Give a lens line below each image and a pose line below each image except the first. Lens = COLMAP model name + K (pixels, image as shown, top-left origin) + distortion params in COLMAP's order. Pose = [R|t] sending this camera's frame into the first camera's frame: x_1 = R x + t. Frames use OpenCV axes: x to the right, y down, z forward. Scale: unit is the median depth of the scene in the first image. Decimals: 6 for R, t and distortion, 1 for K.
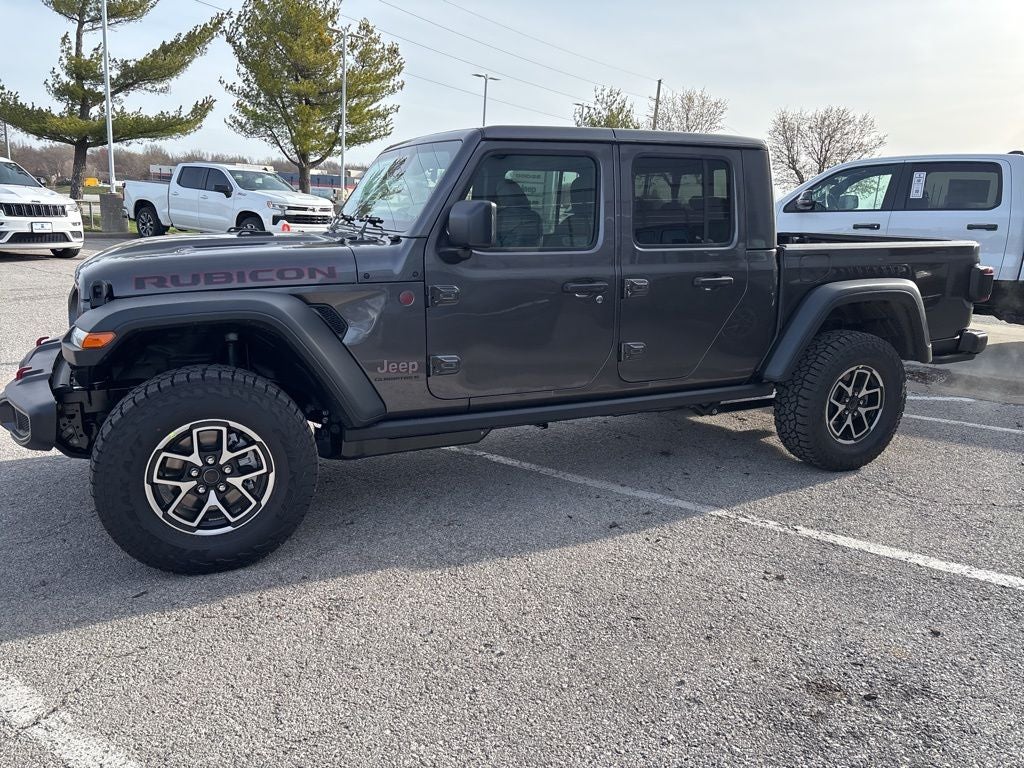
lens RADIAL K [[771.8, 0, 514.1], [0, 771.8, 388.2], [0, 0, 1]] dist [0.048173, -0.058082]
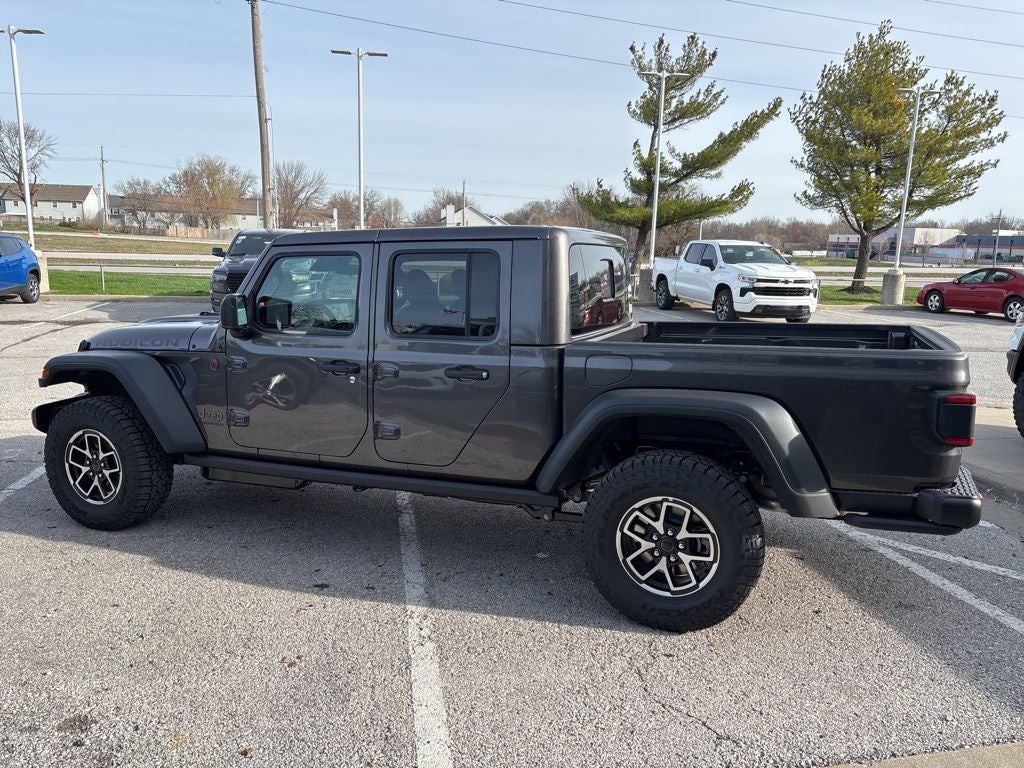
lens RADIAL K [[771.8, 0, 507.5], [0, 771.8, 379.8], [0, 0, 1]] dist [0.048173, -0.058082]
pose [[0.687237, 0.089001, -0.720961, 0.888243], [-0.155977, 0.987397, -0.026789, -0.100431], [0.709491, 0.130863, 0.692458, 0.323284]]
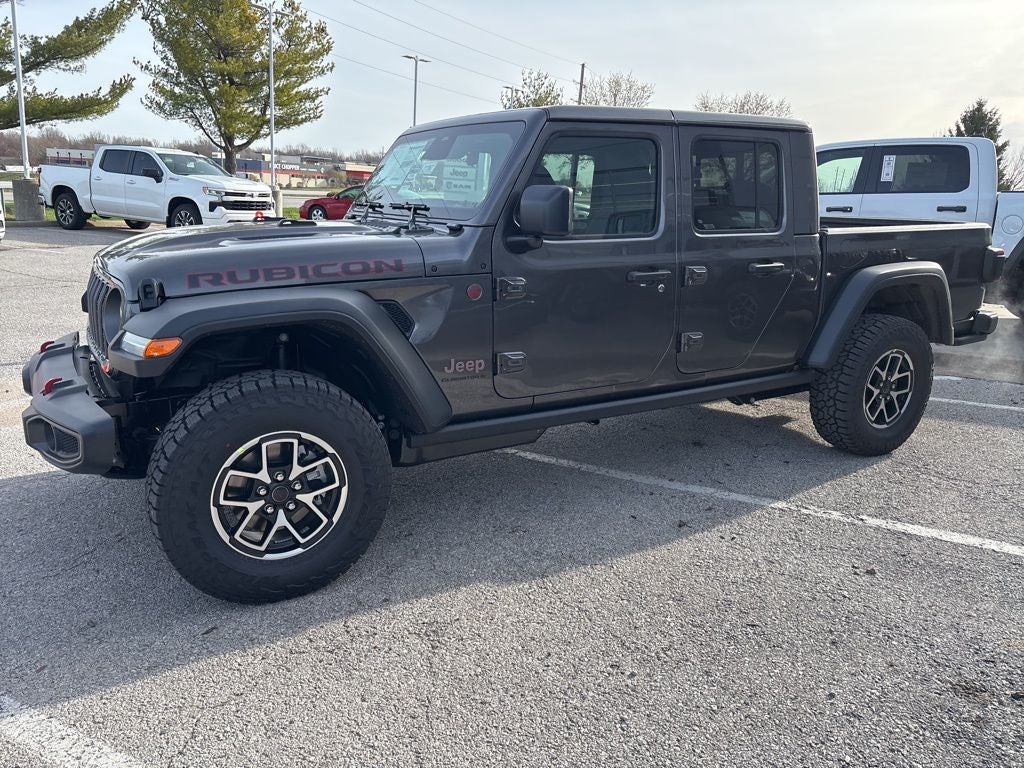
lens RADIAL K [[771.8, 0, 511.4], [0, 771.8, 381.8], [0, 0, 1]] dist [0.048173, -0.058082]
pose [[0.994989, -0.028977, 0.095695, -0.139315], [0.027886, 0.999530, 0.012710, -0.014151], [-0.096019, -0.009978, 0.995330, 0.053963]]
